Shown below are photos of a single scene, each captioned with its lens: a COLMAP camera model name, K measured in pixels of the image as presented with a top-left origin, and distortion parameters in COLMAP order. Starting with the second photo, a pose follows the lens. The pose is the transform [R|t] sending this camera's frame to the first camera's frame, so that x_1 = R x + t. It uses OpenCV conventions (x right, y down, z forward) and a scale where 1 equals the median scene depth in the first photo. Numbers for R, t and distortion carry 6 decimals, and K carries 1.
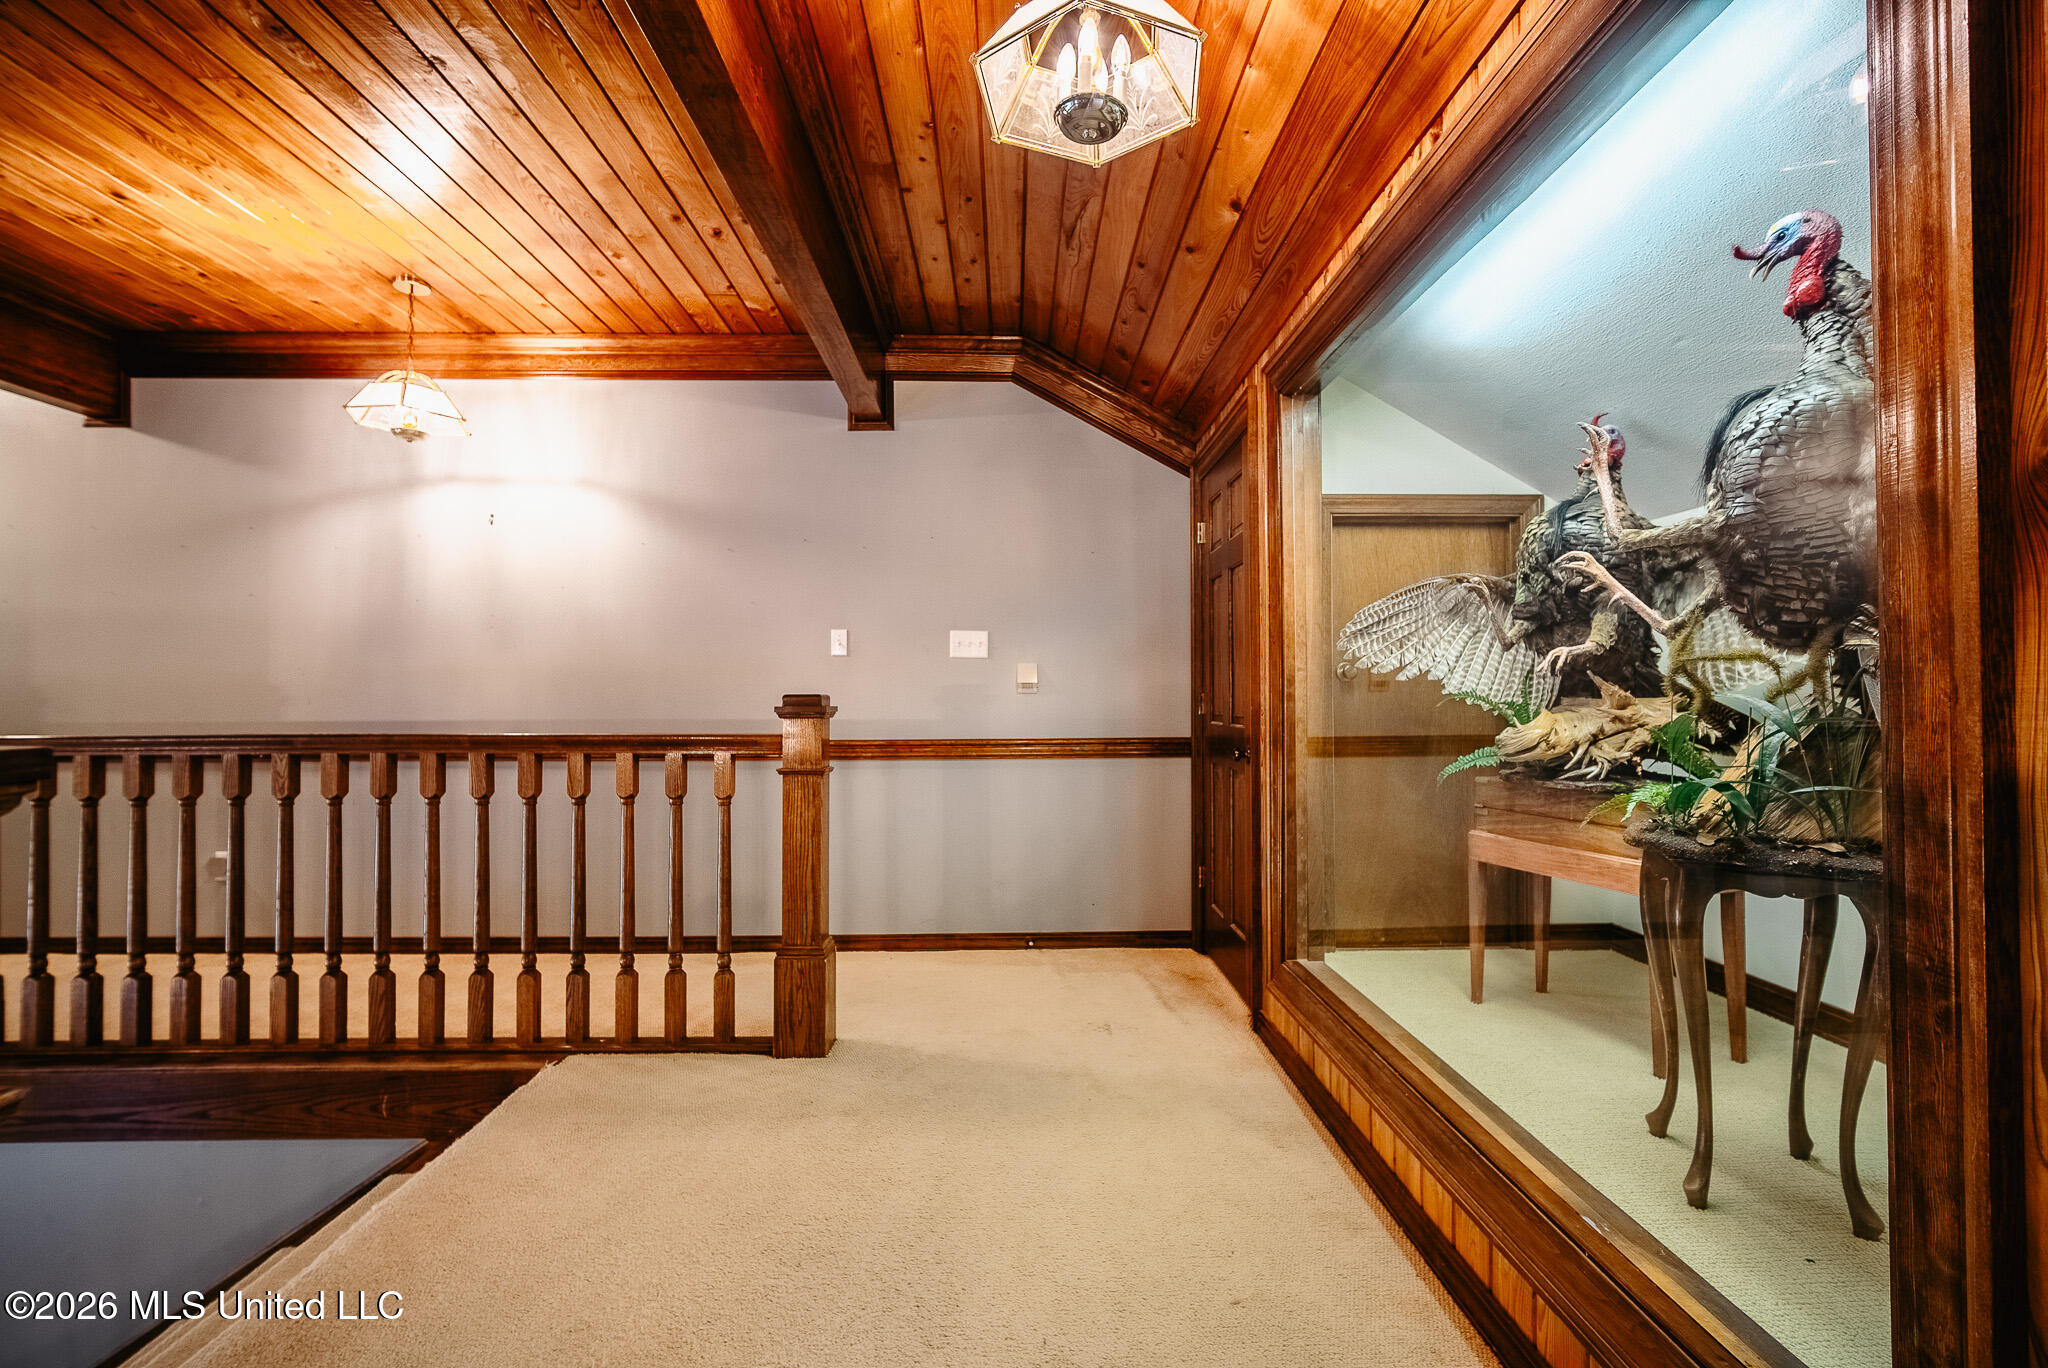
lens RADIAL K [[893.5, 0, 1021.0], [0, 893.5, 687.1], [0, 0, 1]] dist [-0.014059, 0.003466]
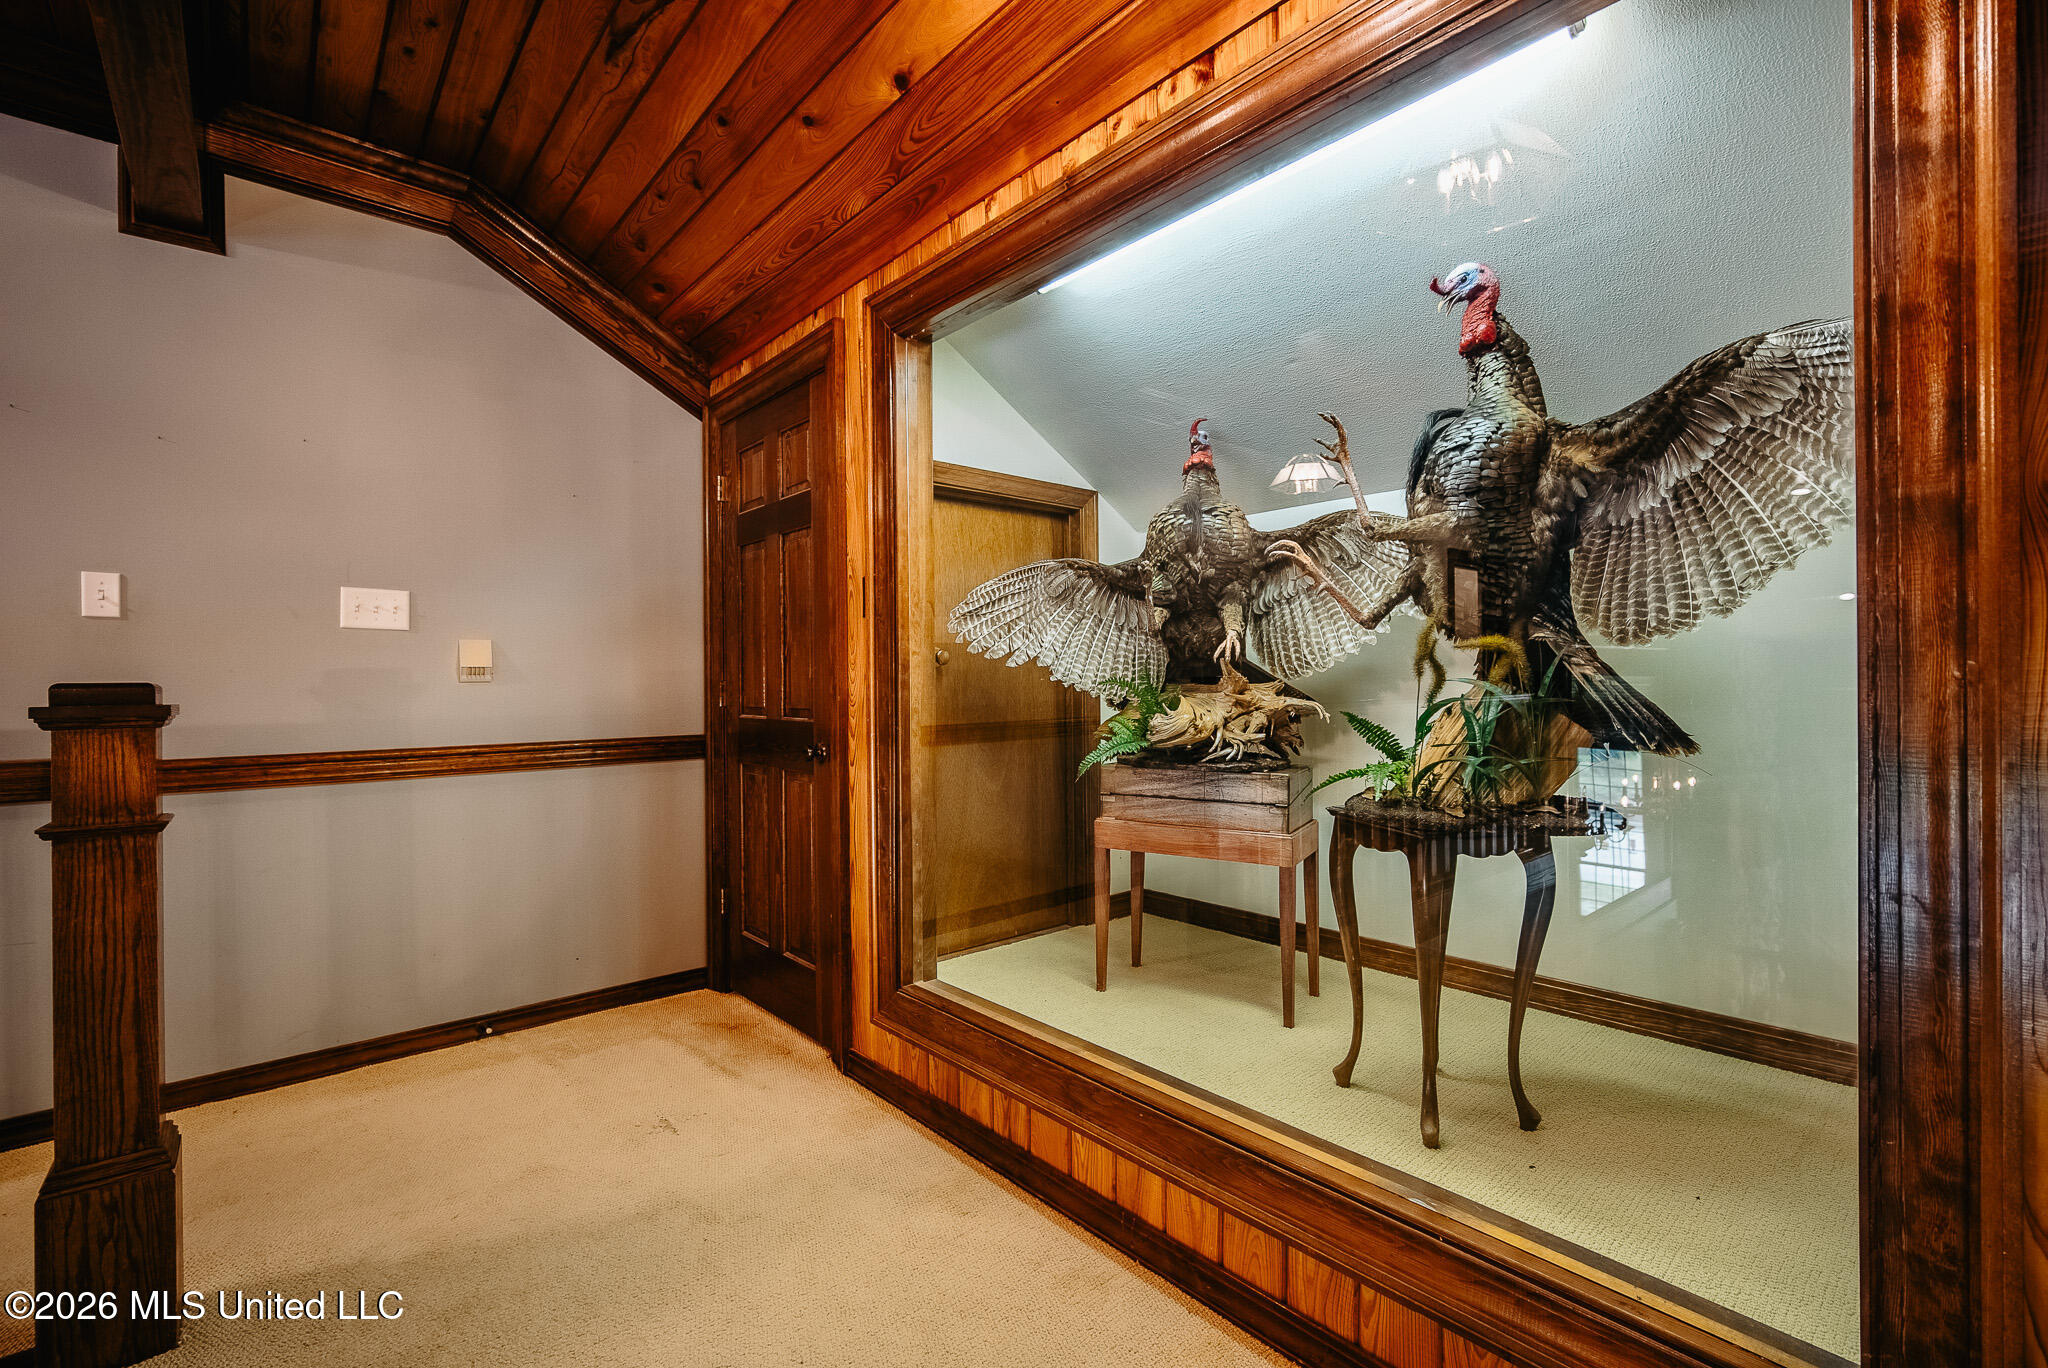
lens RADIAL K [[893.5, 0, 1027.0], [0, 893.5, 687.4], [0, 0, 1]] dist [-0.014059, 0.003466]
pose [[0.762872, -0.005157, 0.646529, -0.171814], [-0.002340, 0.999940, 0.010737, 0.004165], [-0.646546, -0.009704, 0.762814, 0.259607]]
